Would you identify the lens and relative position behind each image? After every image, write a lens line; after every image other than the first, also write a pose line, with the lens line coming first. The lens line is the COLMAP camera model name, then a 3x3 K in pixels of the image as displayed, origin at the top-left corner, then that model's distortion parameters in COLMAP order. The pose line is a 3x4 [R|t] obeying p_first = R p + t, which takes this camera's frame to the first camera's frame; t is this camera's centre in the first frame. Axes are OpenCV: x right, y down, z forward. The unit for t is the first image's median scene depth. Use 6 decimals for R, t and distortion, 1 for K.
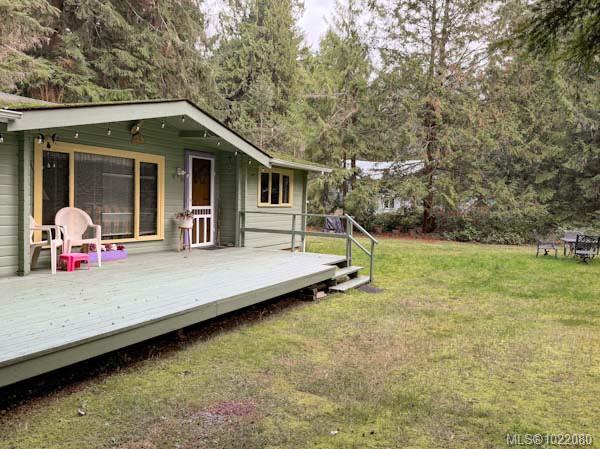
lens RADIAL K [[522.3, 0, 301.7], [0, 522.3, 230.7], [0, 0, 1]] dist [0.044933, -0.084679]
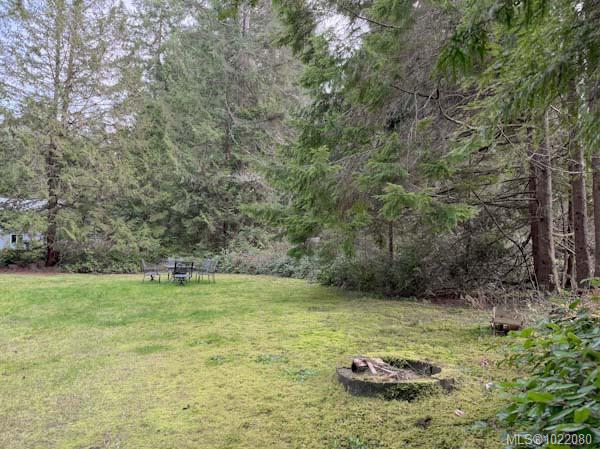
lens RADIAL K [[416.7, 0, 297.4], [0, 416.7, 224.1], [0, 0, 1]] dist [0.021463, -0.021301]
pose [[0.742411, 0.025807, 0.669448, 0.055031], [0.036496, 0.996216, -0.078877, 0.004414], [-0.668950, 0.082991, 0.738660, 0.063922]]
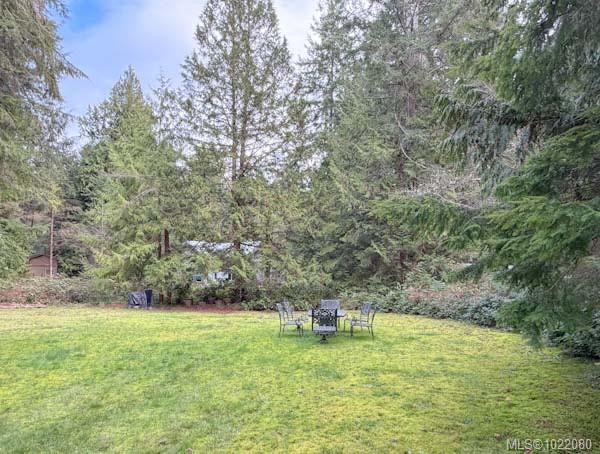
lens RADIAL K [[385.4, 0, 295.9], [0, 385.4, 251.0], [0, 0, 1]] dist [0.009205, 0.002408]
pose [[0.964410, -0.016404, 0.263900, 0.181180], [0.047732, 0.992477, -0.112741, -0.007926], [-0.260066, 0.121325, 0.957938, 0.217240]]
